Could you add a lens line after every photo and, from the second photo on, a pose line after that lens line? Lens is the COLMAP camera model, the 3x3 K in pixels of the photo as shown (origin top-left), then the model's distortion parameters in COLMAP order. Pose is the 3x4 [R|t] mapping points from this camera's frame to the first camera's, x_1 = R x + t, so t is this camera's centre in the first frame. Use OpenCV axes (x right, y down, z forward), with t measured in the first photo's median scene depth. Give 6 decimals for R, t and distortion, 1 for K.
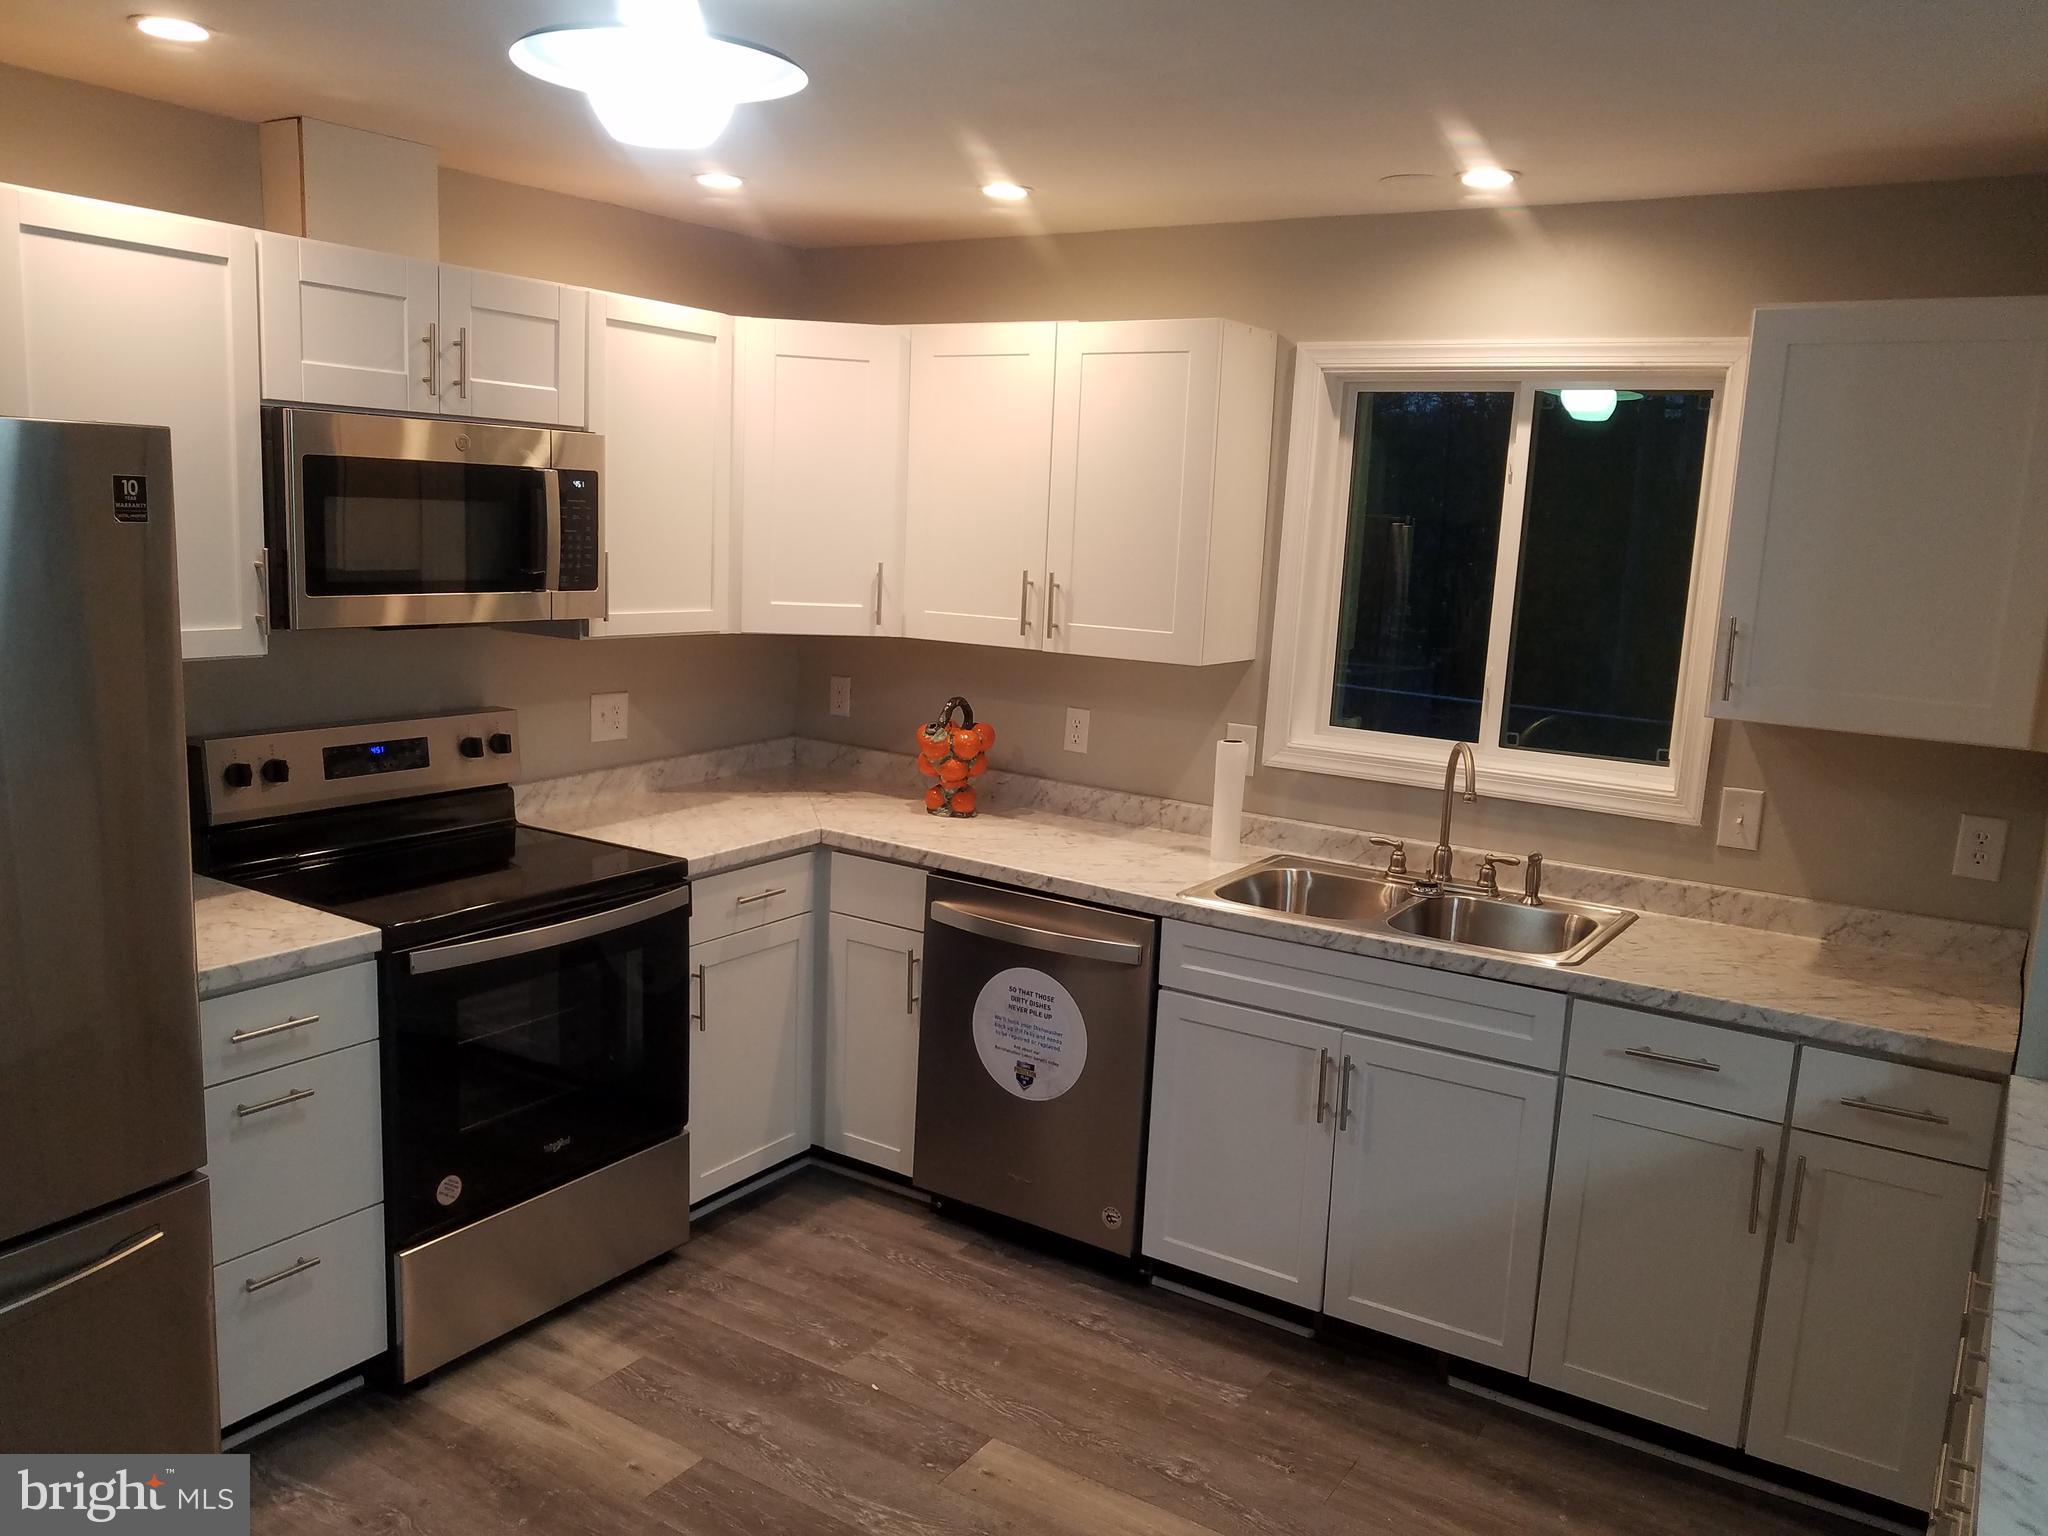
lens RADIAL K [[1601.5, 0, 996.2], [0, 1601.5, 804.7], [0, 0, 1]] dist [0.011767, -0.015427]
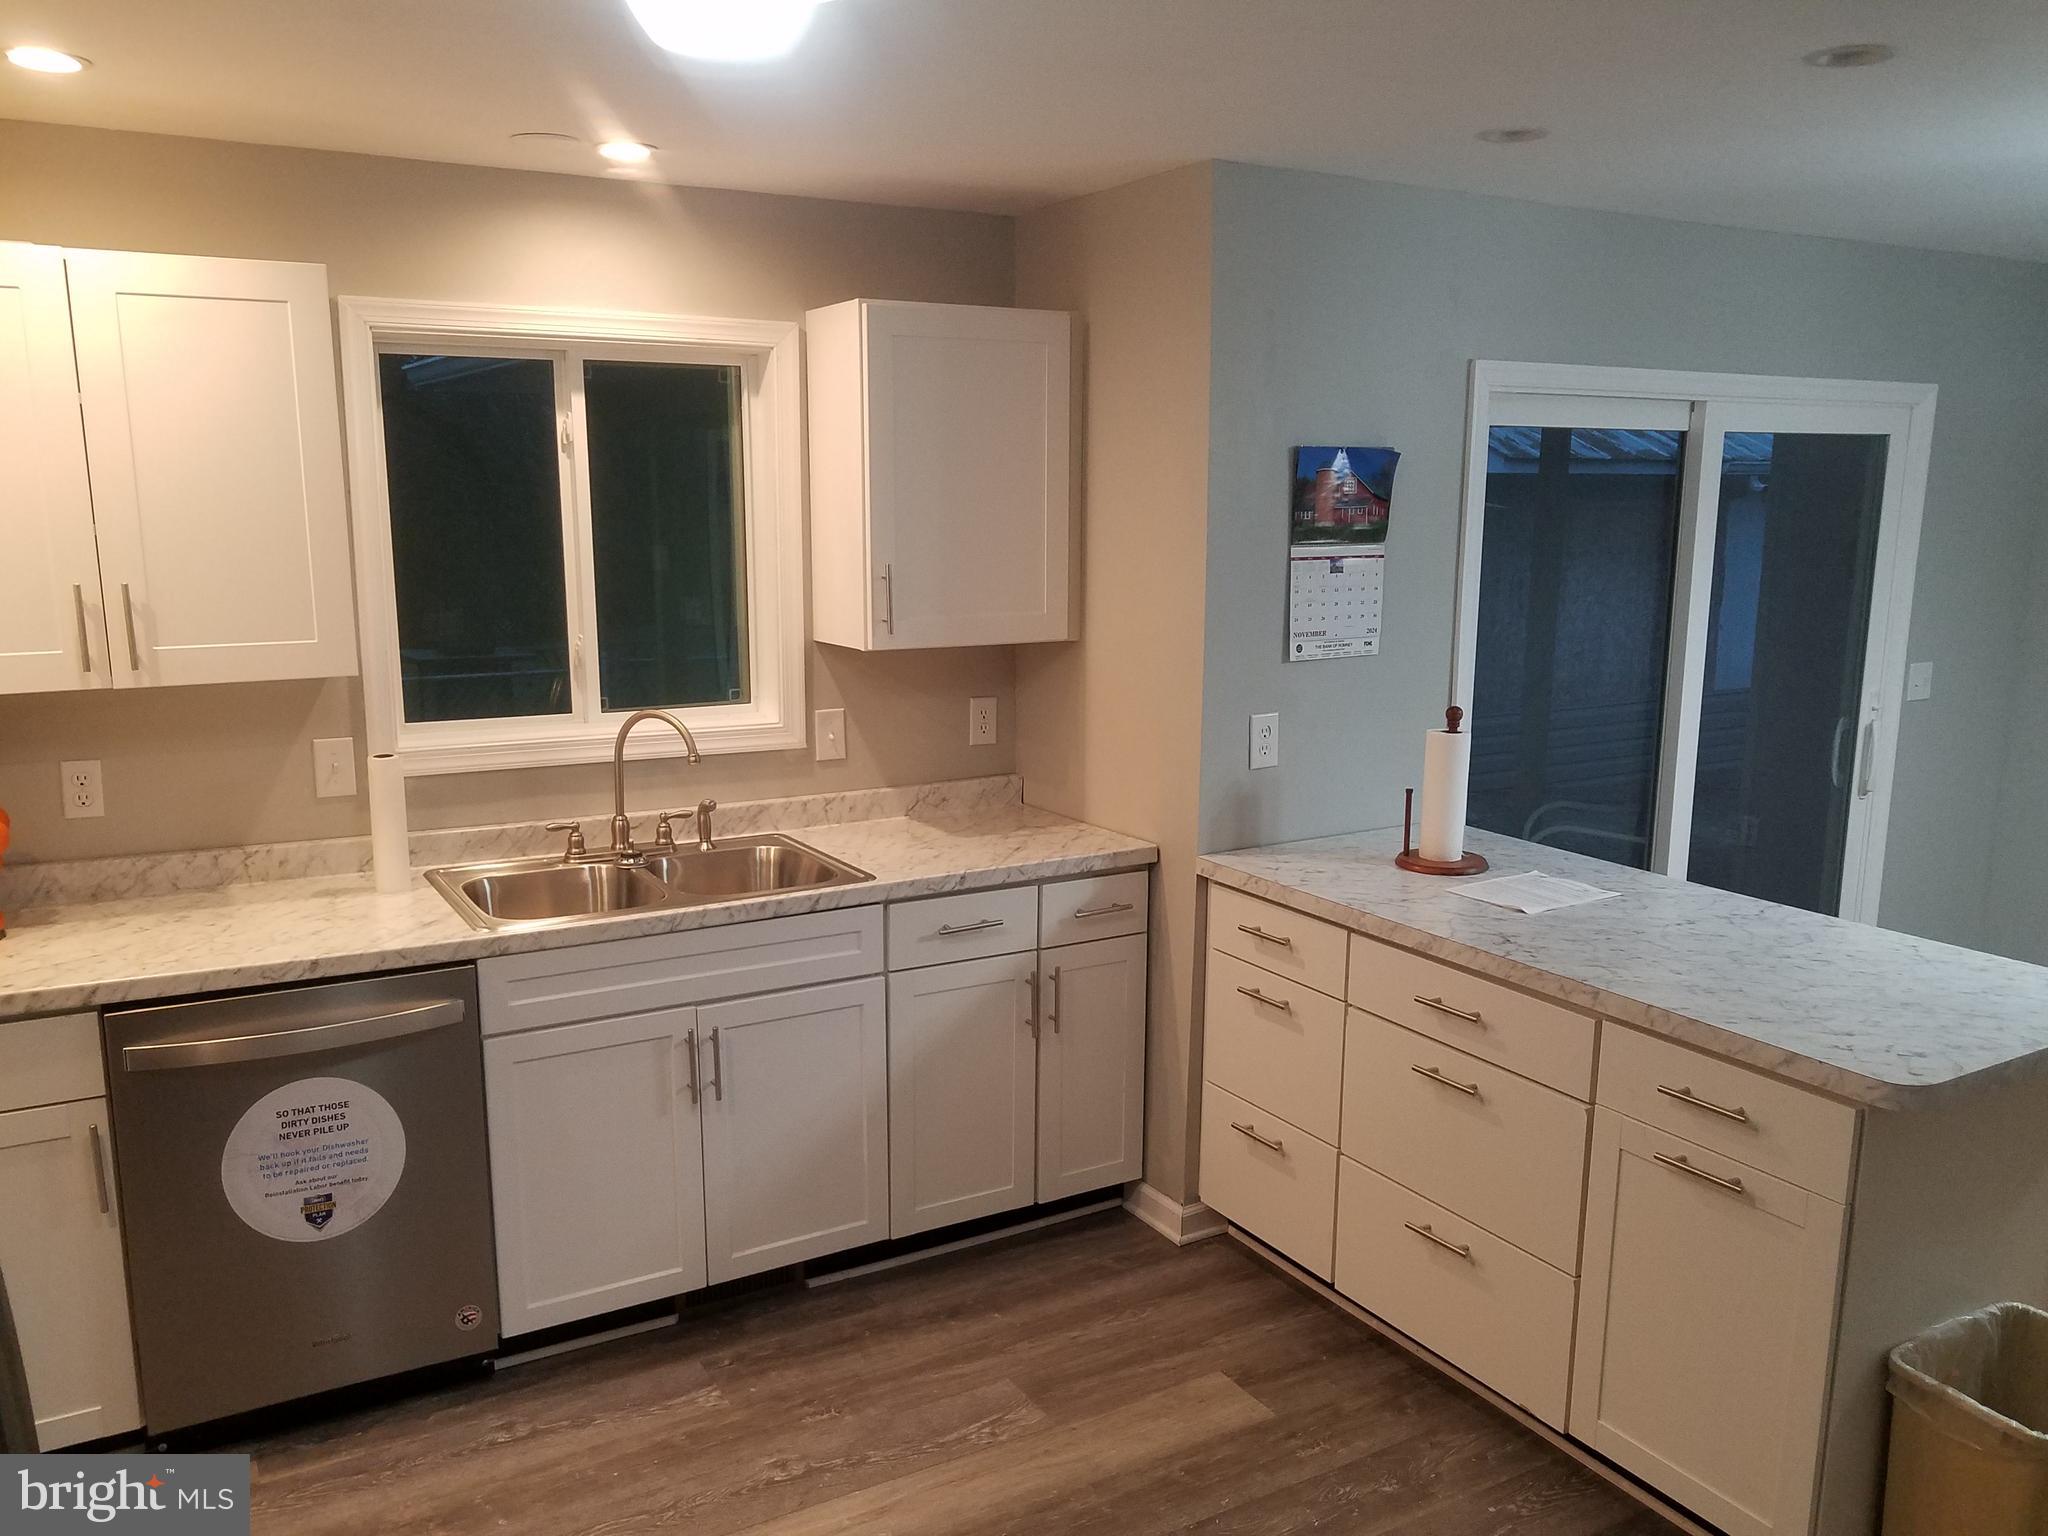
lens RADIAL K [[1601.5, 0, 1009.1], [0, 1601.5, 808.8], [0, 0, 1]] dist [0.011767, -0.015427]
pose [[0.445222, -0.214266, 0.869406, -0.501607], [0.180464, 0.972496, 0.147257, -0.085194], [-0.877046, 0.091334, 0.471644, 0.317228]]
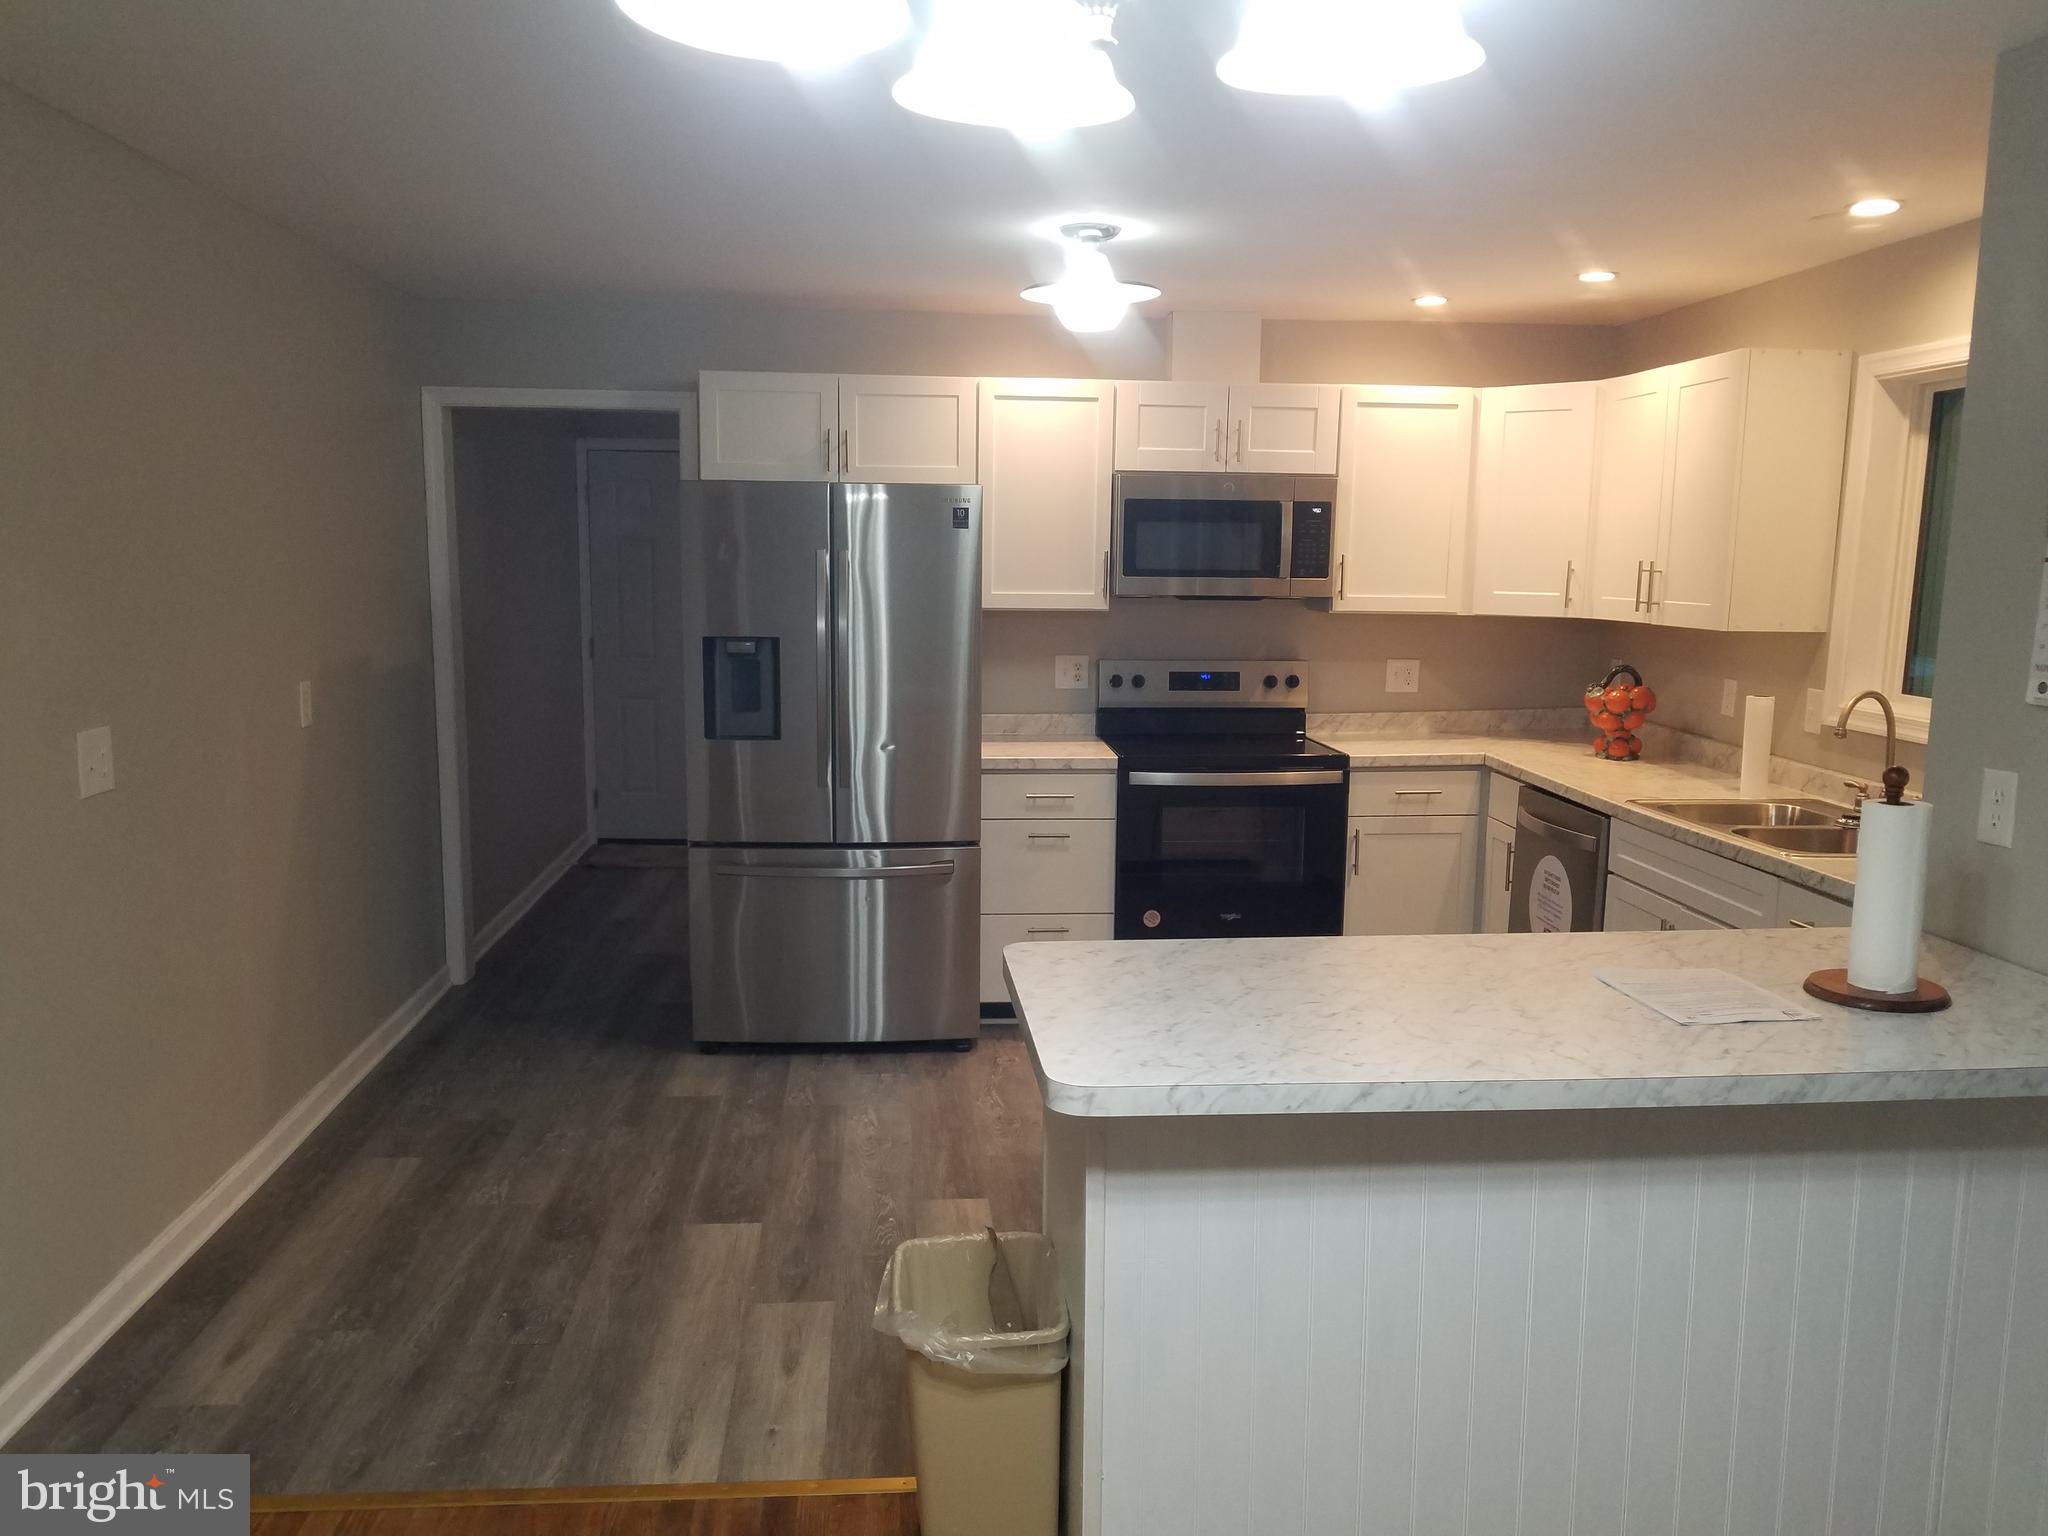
lens RADIAL K [[1601.5, 0, 1008.6], [0, 1601.5, 823.1], [0, 0, 1]] dist [0.011767, -0.015427]
pose [[0.613834, 0.096591, -0.783503, 0.805290], [-0.127961, 0.991536, 0.021987, 0.106648], [0.778995, 0.086761, 0.620998, -0.180156]]
